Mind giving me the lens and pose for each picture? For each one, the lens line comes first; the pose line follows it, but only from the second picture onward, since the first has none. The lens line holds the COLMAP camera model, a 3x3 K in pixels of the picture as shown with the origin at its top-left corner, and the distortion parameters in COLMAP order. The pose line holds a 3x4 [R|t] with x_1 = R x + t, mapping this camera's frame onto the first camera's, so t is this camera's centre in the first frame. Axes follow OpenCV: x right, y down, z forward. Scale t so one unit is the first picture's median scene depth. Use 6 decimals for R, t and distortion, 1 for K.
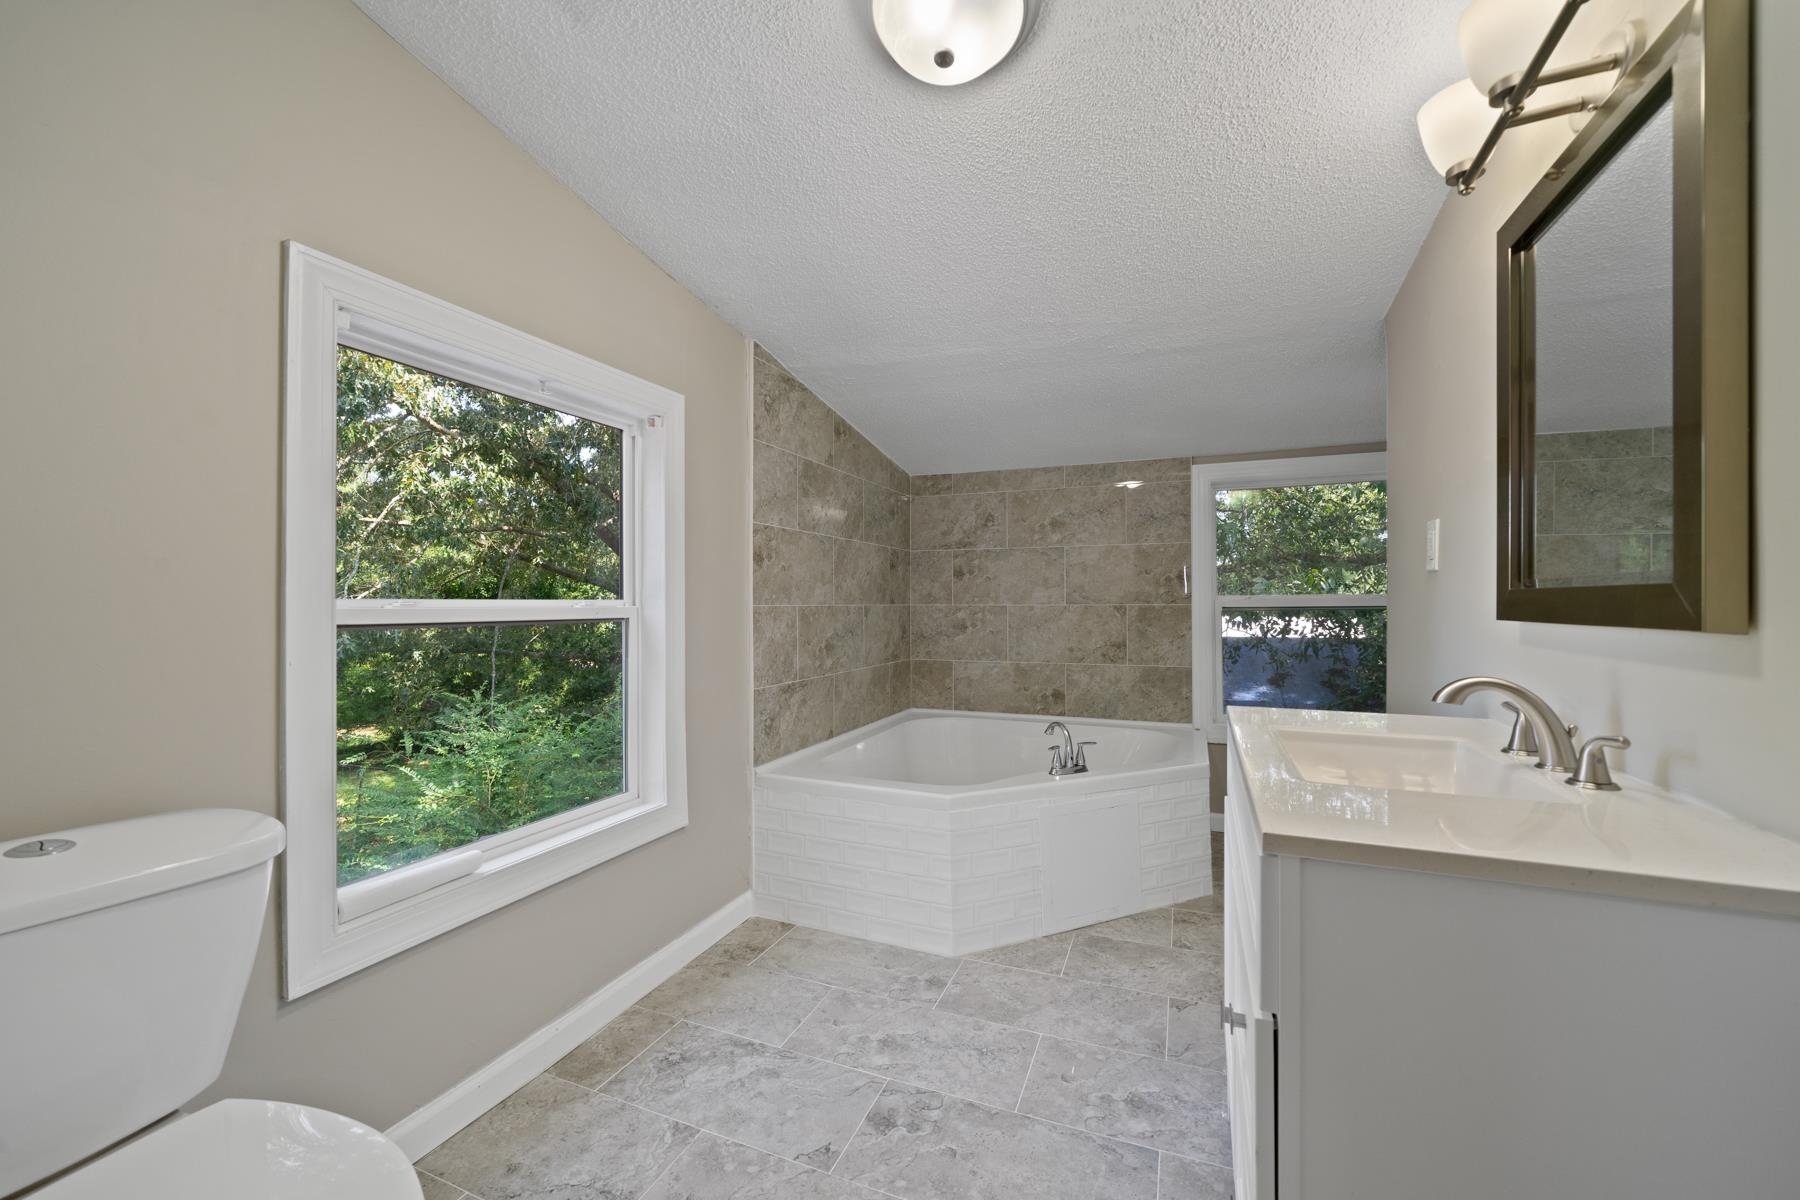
lens RADIAL K [[714.1, 0, 907.3], [0, 714.1, 596.1], [0, 0, 1]] dist [-0.000978, 0.000165]
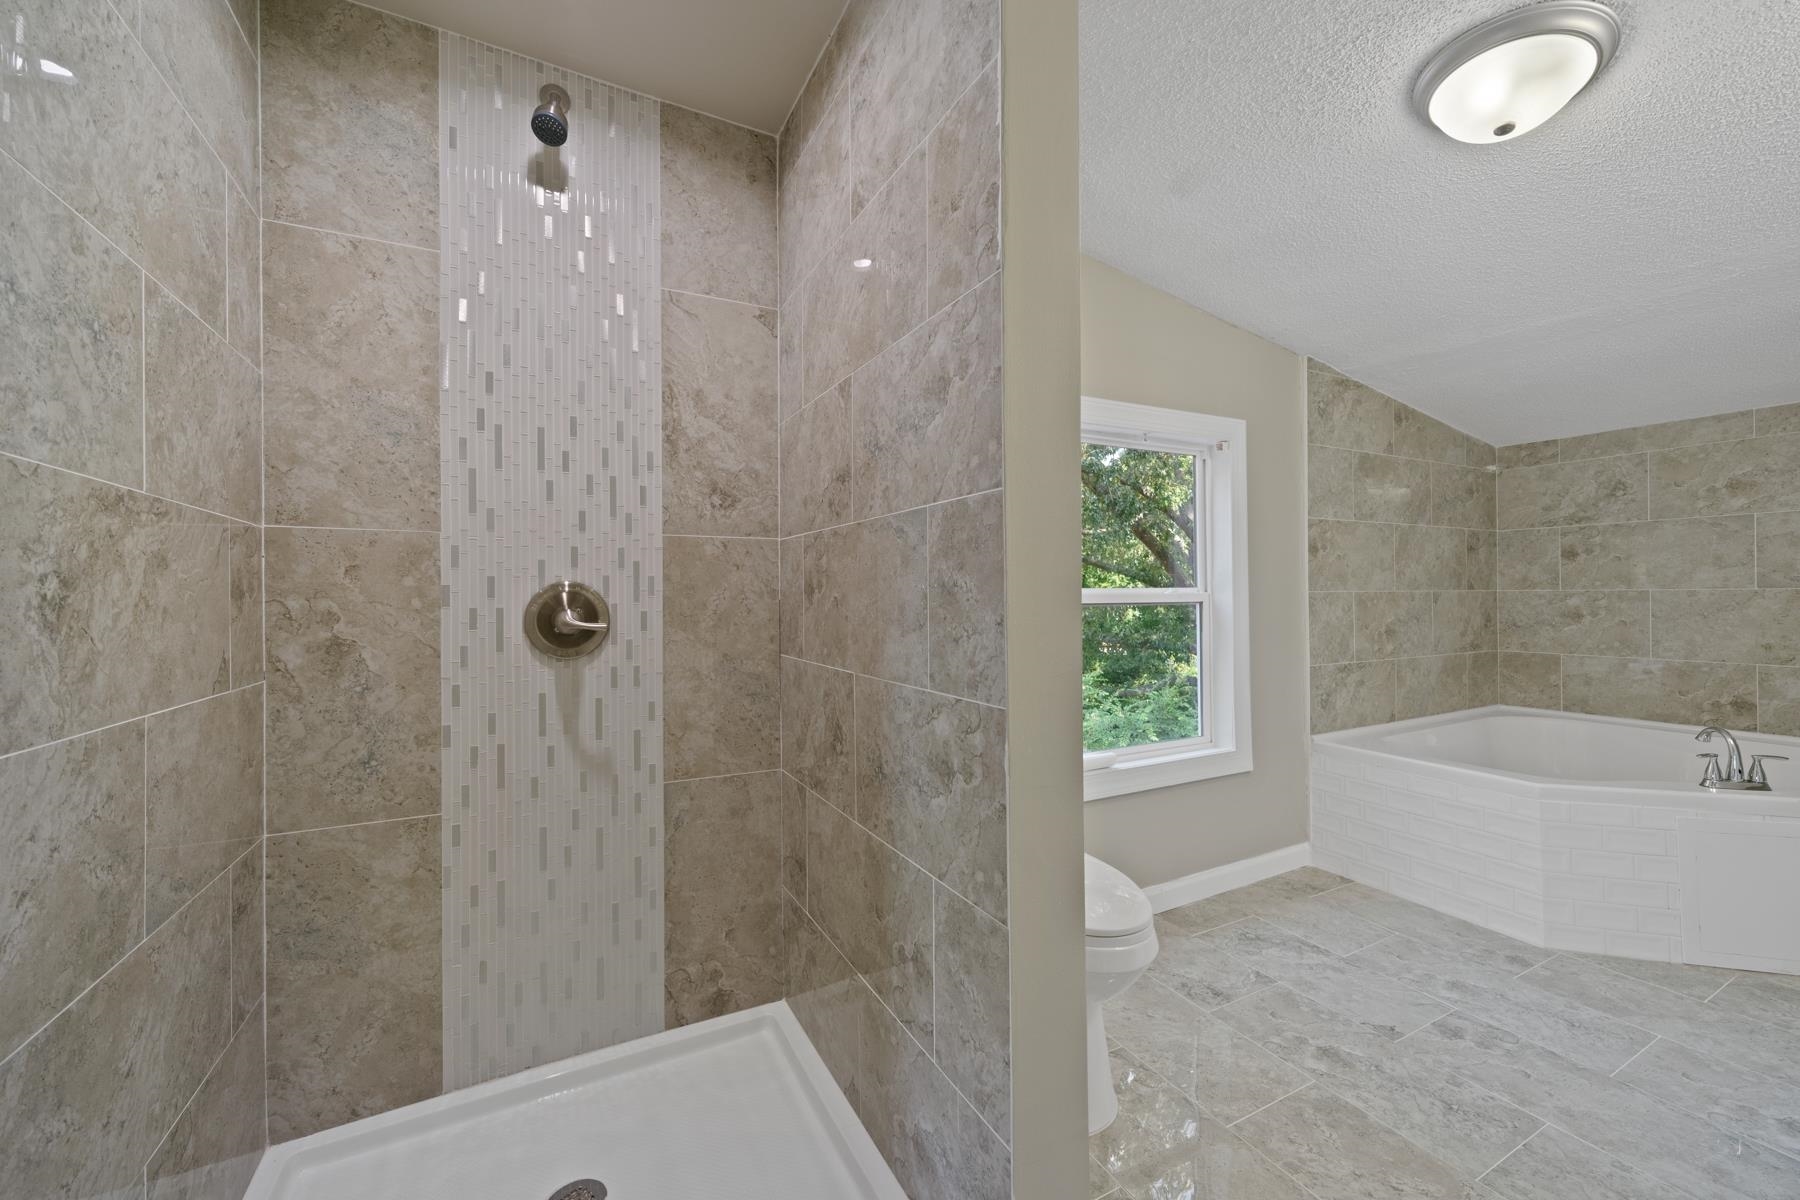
lens RADIAL K [[714.1, 0, 900.1], [0, 714.1, 595.0], [0, 0, 1]] dist [-0.000978, 0.000165]
pose [[0.759737, -0.004275, -0.650217, 0.024532], [0.013106, 0.999876, 0.008739, 0.000068], [0.650099, -0.015161, 0.759699, -0.249617]]
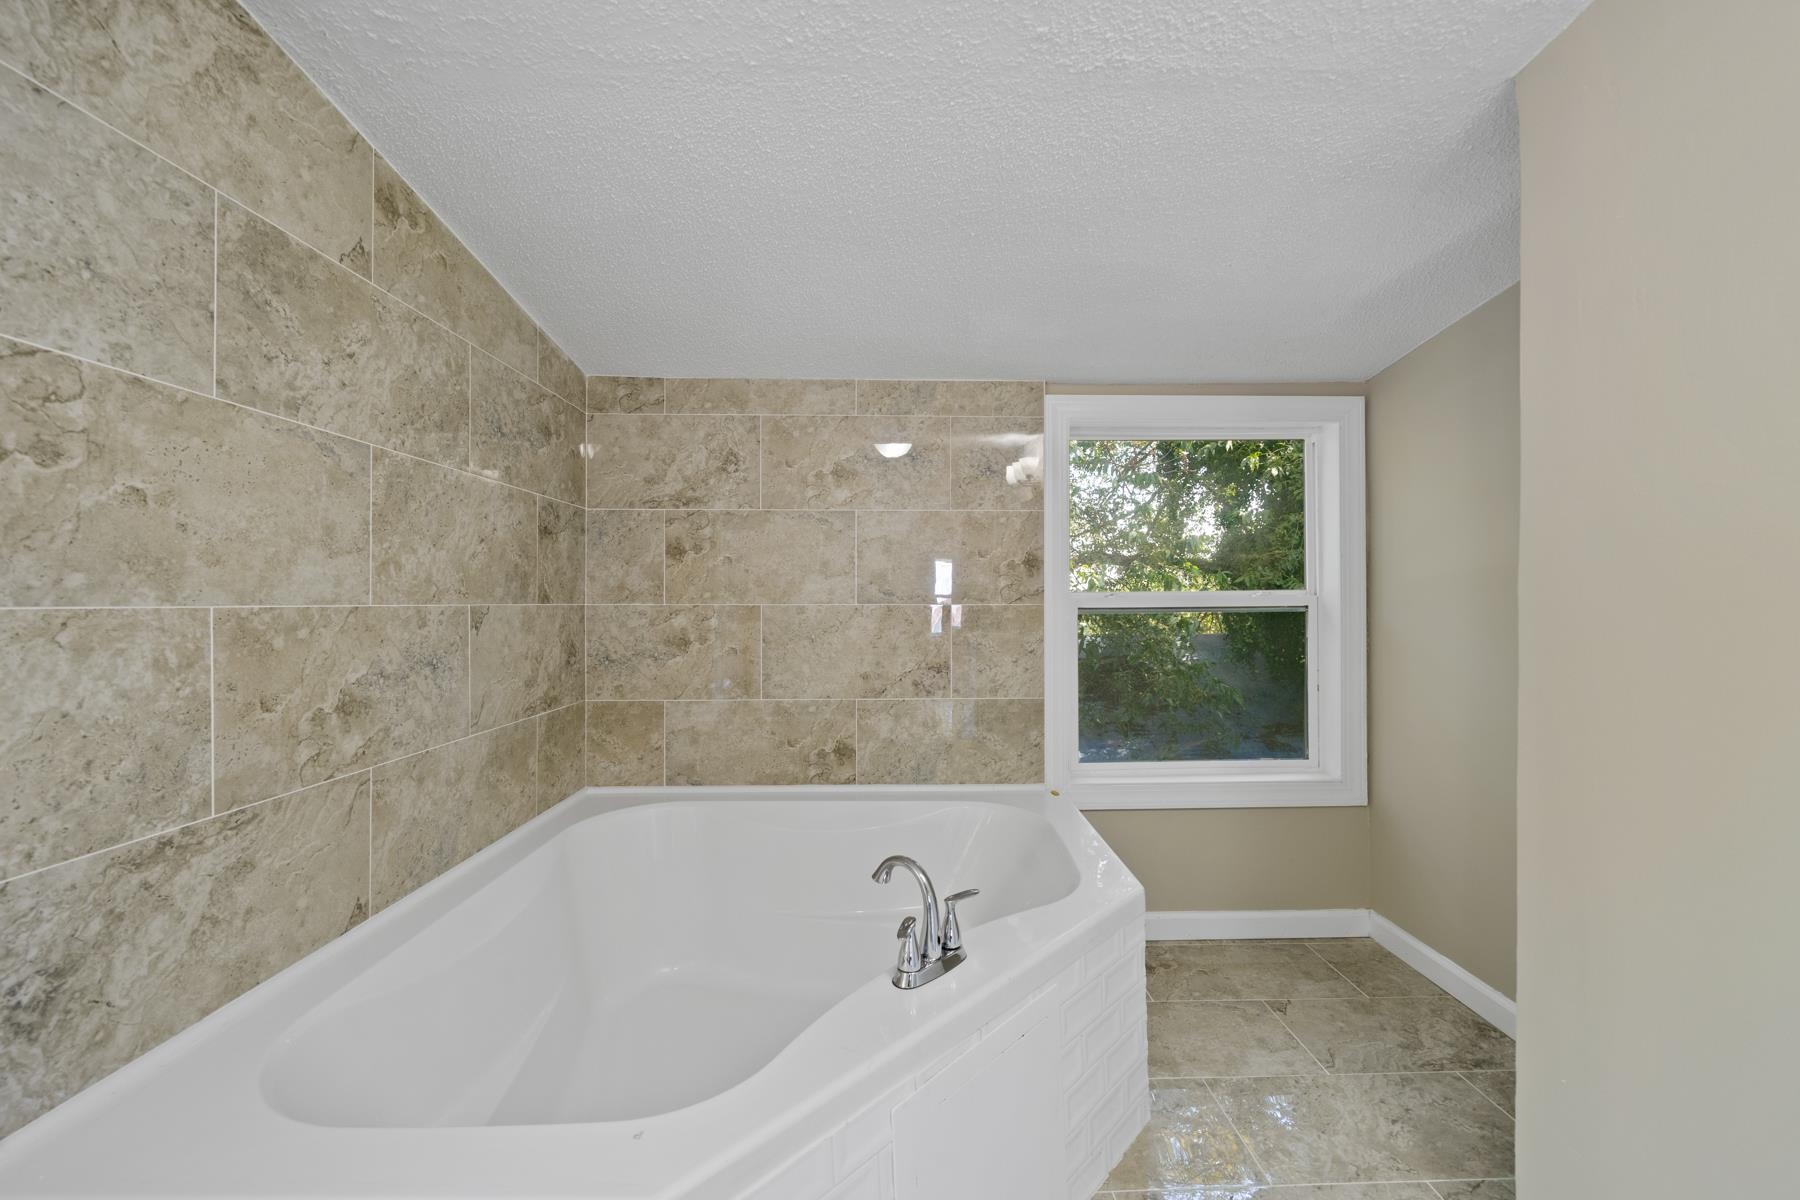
lens RADIAL K [[714.1, 0, 908.1], [0, 714.1, 596.3], [0, 0, 1]] dist [-0.000978, 0.000165]
pose [[0.922891, 0.004512, 0.385034, 0.031674], [-0.005525, 0.999984, 0.001526, 0.005243], [-0.385021, -0.003536, 0.922901, 0.535589]]
